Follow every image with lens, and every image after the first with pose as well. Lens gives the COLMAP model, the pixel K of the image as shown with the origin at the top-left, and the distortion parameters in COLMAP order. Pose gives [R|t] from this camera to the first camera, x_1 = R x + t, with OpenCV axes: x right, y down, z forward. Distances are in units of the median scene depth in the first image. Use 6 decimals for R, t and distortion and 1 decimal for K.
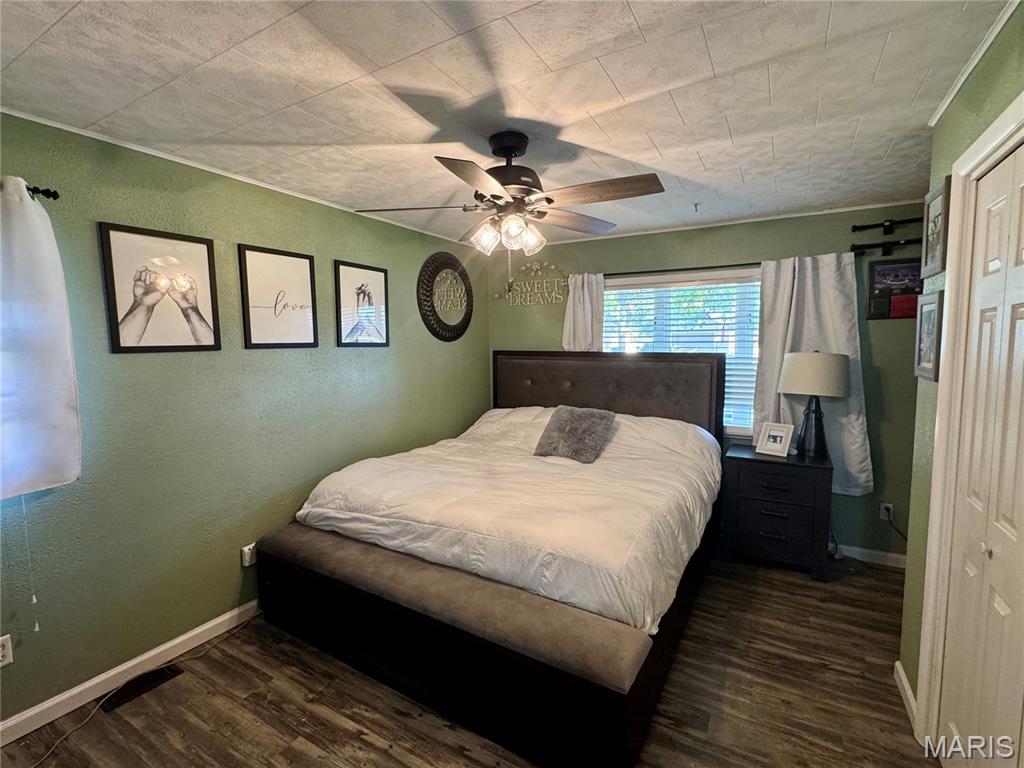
lens RADIAL K [[472.6, 0, 514.8], [0, 472.6, 385.1], [0, 0, 1]] dist [-0.000106, -0.000137]
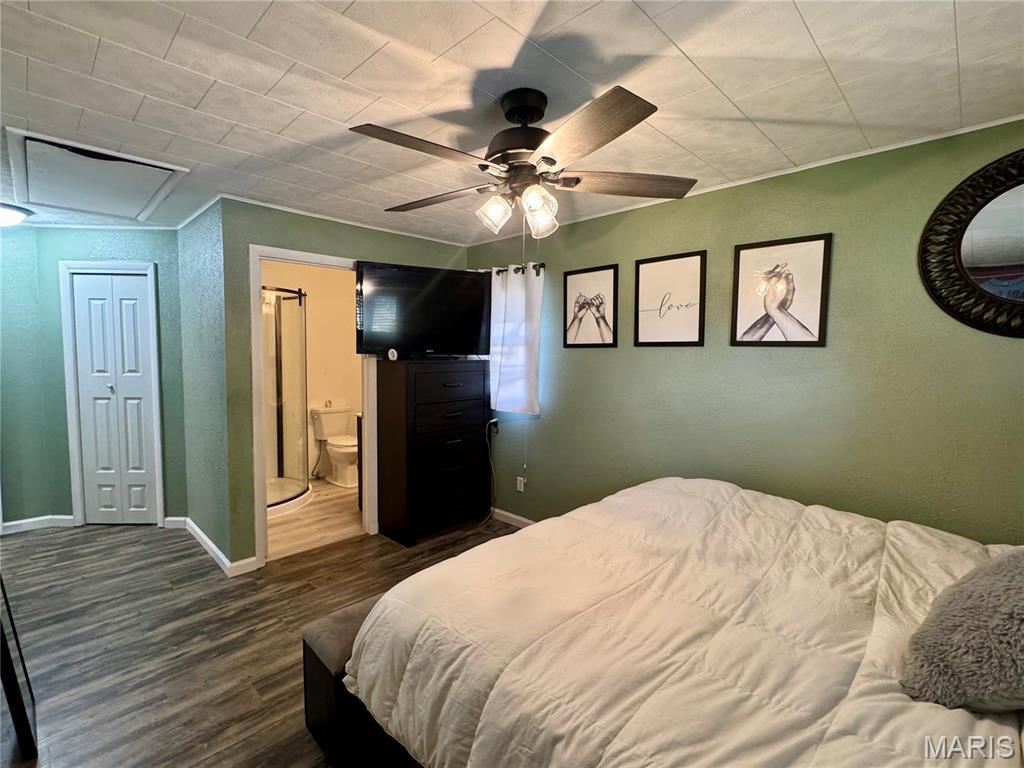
lens RADIAL K [[472.6, 0, 512.5], [0, 472.6, 380.9], [0, 0, 1]] dist [-0.000106, -0.000137]
pose [[-0.250767, 0.078415, -0.964866, 0.591166], [-0.086426, 0.990920, 0.102994, -0.075104], [0.964182, 0.109217, -0.241713, 0.862013]]
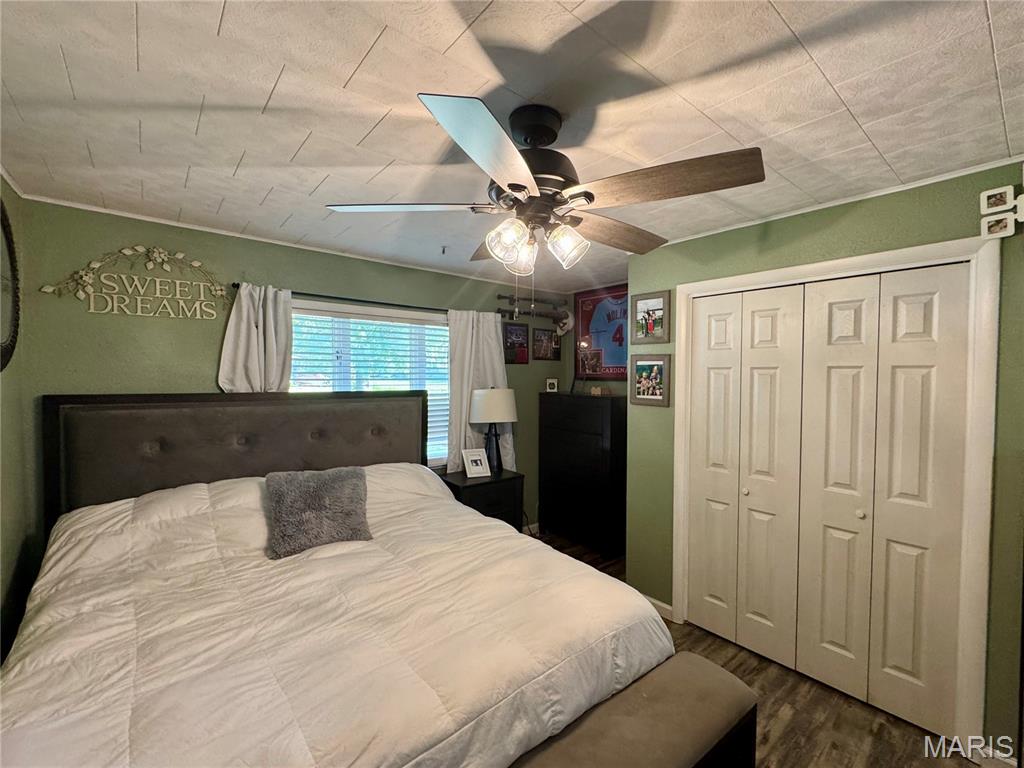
lens RADIAL K [[440.0, 0, 511.0], [0, 440.0, 385.8], [0, 0, 1]] dist [-0.002346, -0.000103]
pose [[0.351906, -0.017688, 0.935868, -0.477565], [0.073680, 0.997243, -0.008857, -0.065664], [-0.933131, 0.072072, 0.352239, 0.570641]]
